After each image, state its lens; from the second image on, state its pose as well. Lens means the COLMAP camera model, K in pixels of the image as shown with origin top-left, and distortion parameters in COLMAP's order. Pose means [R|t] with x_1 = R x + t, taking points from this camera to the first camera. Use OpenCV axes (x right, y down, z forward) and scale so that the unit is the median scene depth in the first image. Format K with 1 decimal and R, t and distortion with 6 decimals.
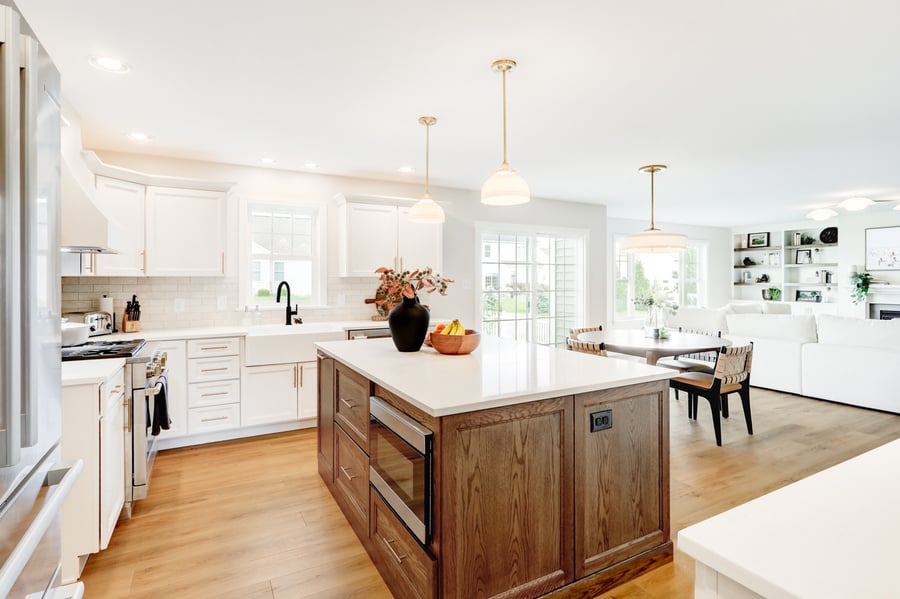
lens RADIAL K [[452.5, 0, 453.2], [0, 452.5, 280.3], [0, 0, 1]] dist [-0.003025, 0.000439]
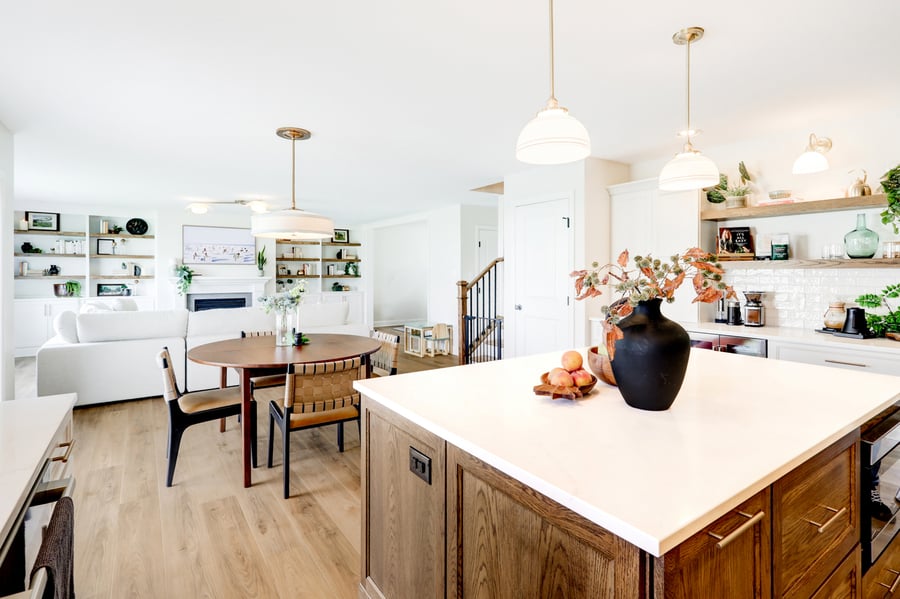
lens RADIAL K [[447.0, 0, 455.3], [0, 447.0, 278.5], [0, 0, 1]] dist [-0.001373, -0.000003]
pose [[-0.104530, -0.012800, 0.994439, -0.415624], [-0.001210, 0.999918, 0.012743, -0.001490], [-0.994521, 0.000128, -0.104537, 0.895475]]
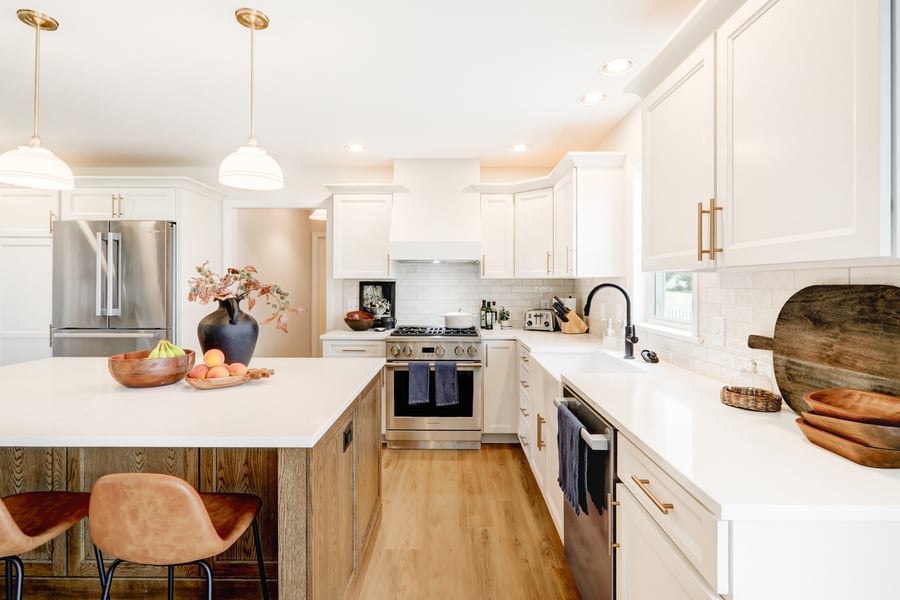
lens RADIAL K [[439.2, 0, 450.5], [0, 439.2, 283.6], [0, 0, 1]] dist [-0.002406, 0.000529]
pose [[-0.491857, 0.000747, -0.870676, 0.252944], [0.001829, 0.999998, -0.000175, 0.003255], [0.870674, -0.001678, -0.491857, 1.179456]]
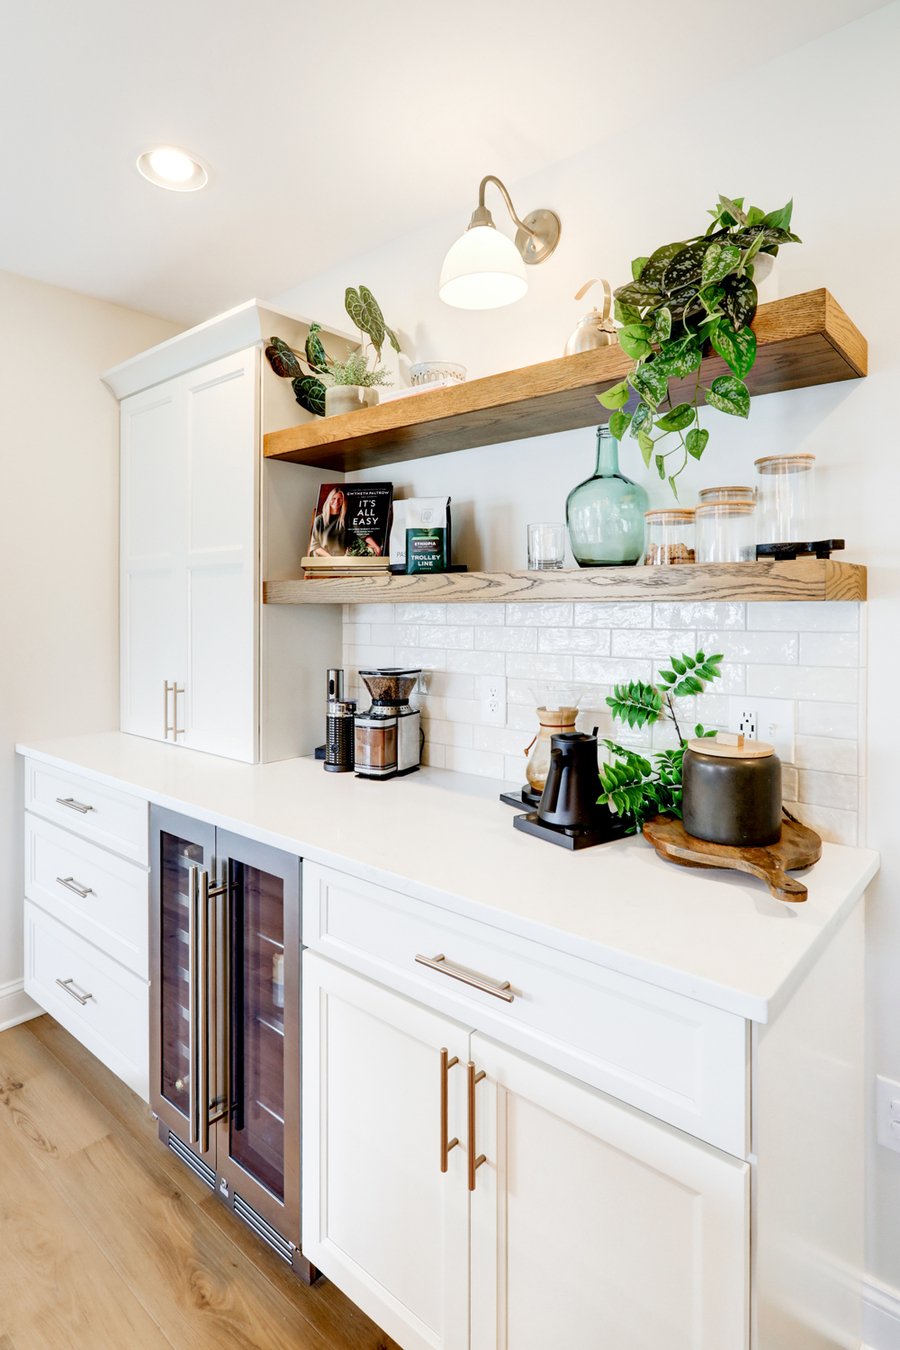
lens RADIAL K [[732.5, 0, 454.2], [0, 732.5, 621.8], [0, 0, 1]] dist [-0.000074, 0.000305]
pose [[-0.343567, -0.008705, 0.939088, -0.068766], [-0.001429, 0.999961, 0.008747, -0.002359], [-0.939127, 0.001663, -0.343566, 0.340071]]
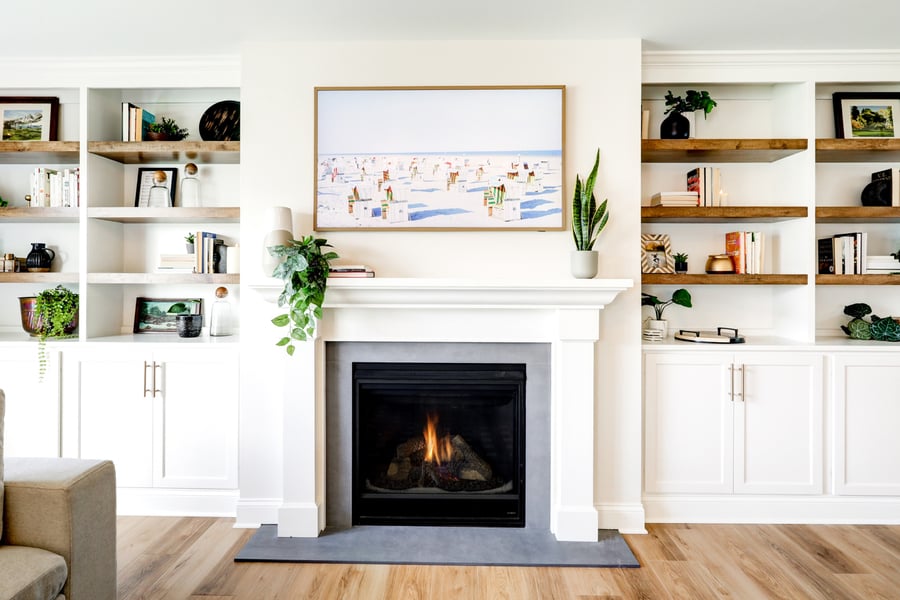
lens RADIAL K [[488.3, 0, 454.0], [0, 488.3, 274.5], [0, 0, 1]] dist [-0.000074, 0.000305]
pose [[0.496354, 0.007647, 0.868086, 1.314833], [-0.002947, 0.999970, -0.007124, 0.018753], [-0.868115, 0.000978, 0.496362, 1.471820]]
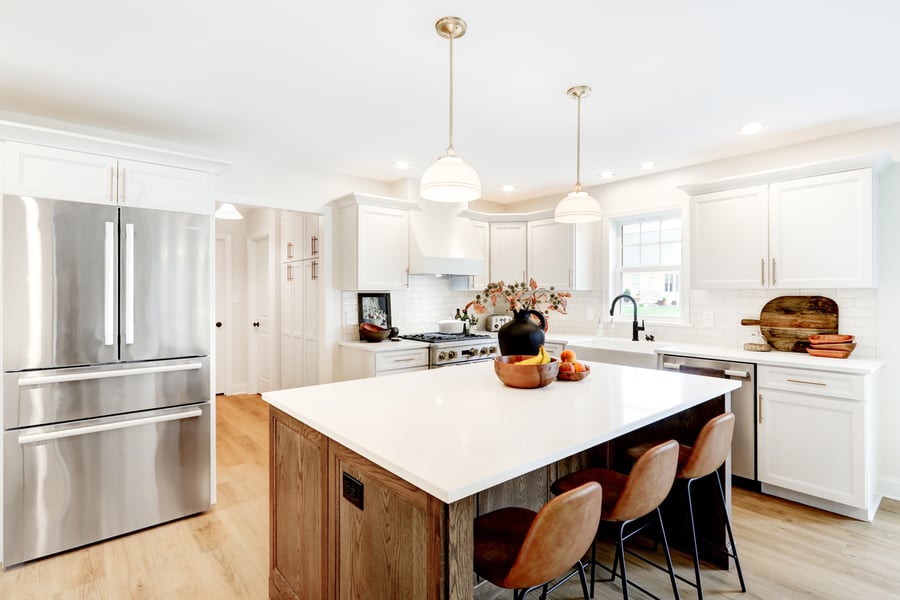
lens RADIAL K [[442.4, 0, 453.6], [0, 442.4, 293.6], [0, 0, 1]] dist [0.000630, -0.000033]
pose [[0.199428, 0.002112, -0.979910, 0.506562], [0.002133, 0.999994, 0.002589, -0.003047], [0.979910, -0.002607, 0.199423, 0.489152]]
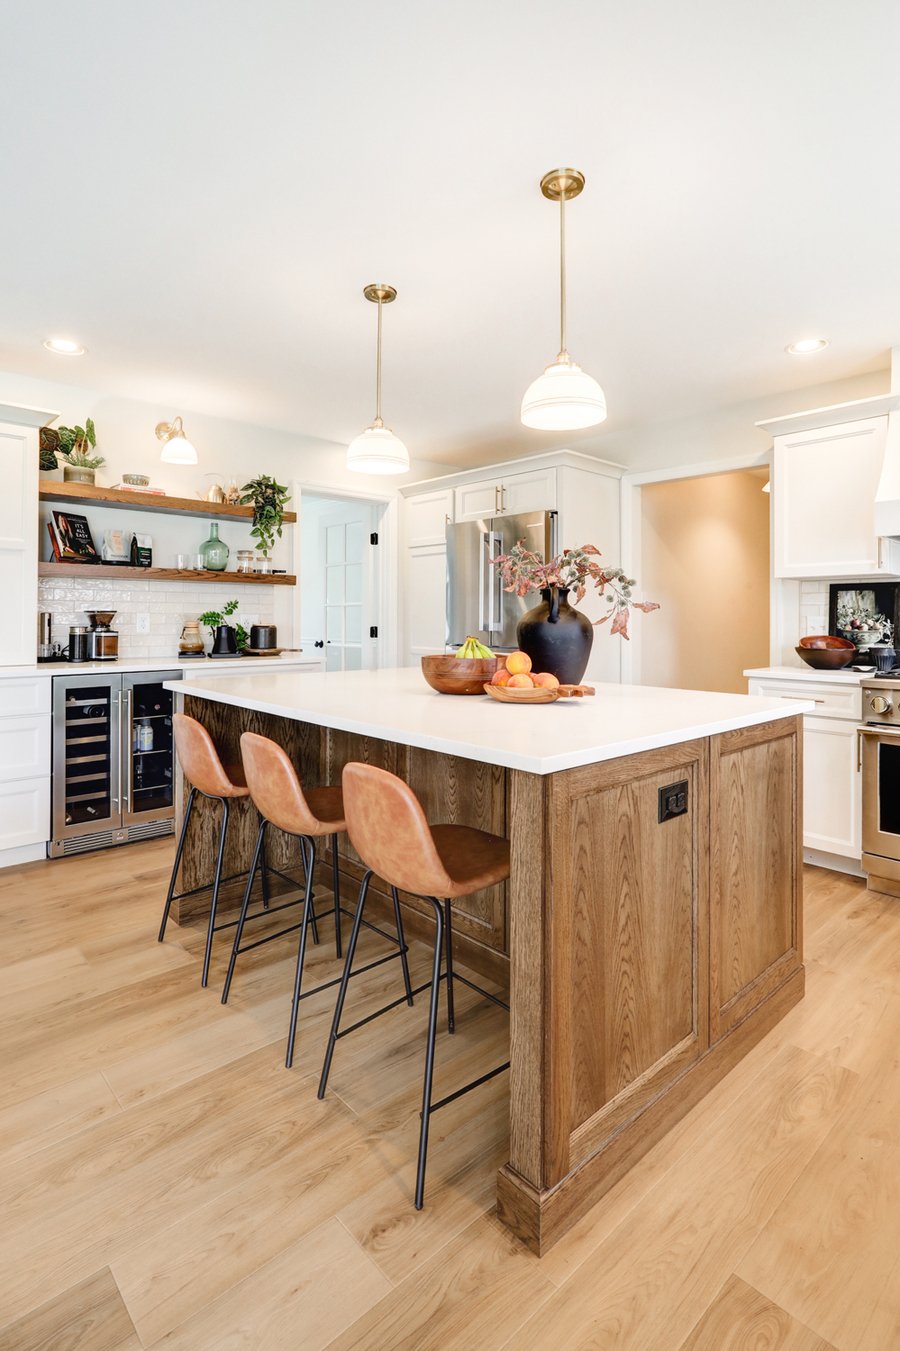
lens RADIAL K [[671.0, 0, 460.8], [0, 671.0, 610.9], [0, 0, 1]] dist [-0.001373, -0.000003]
pose [[-0.970923, -0.004709, -0.239345, 0.145068], [-0.001723, 0.999918, -0.012683, 0.046163], [0.239385, -0.011902, -0.970852, 1.231482]]
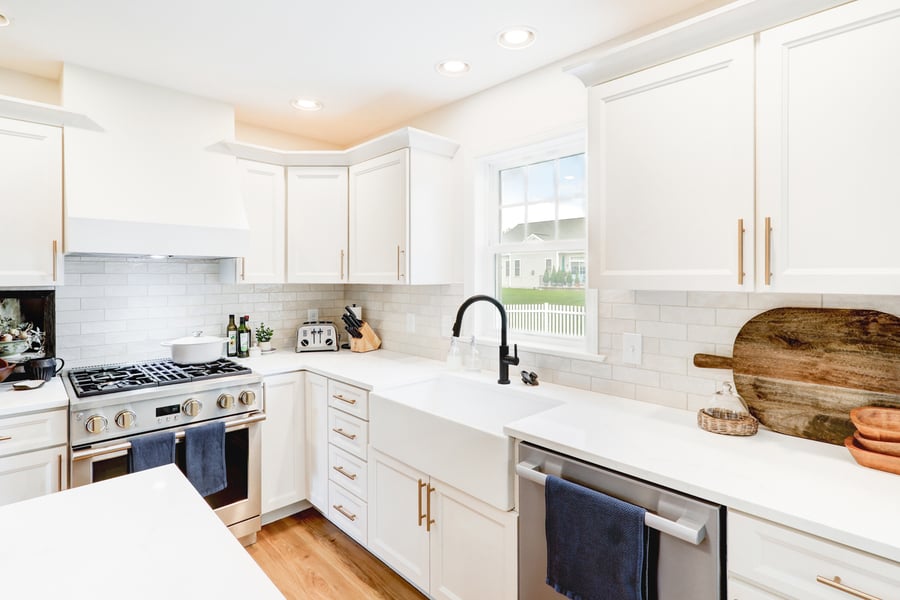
lens RADIAL K [[450.6, 0, 456.3], [0, 450.6, 277.4], [0, 0, 1]] dist [-0.000185, 0.001081]
pose [[0.262776, 0.004887, -0.964844, 0.106388], [-0.000391, 0.999988, 0.004959, -0.021138], [0.964857, -0.000926, 0.262775, 0.899317]]
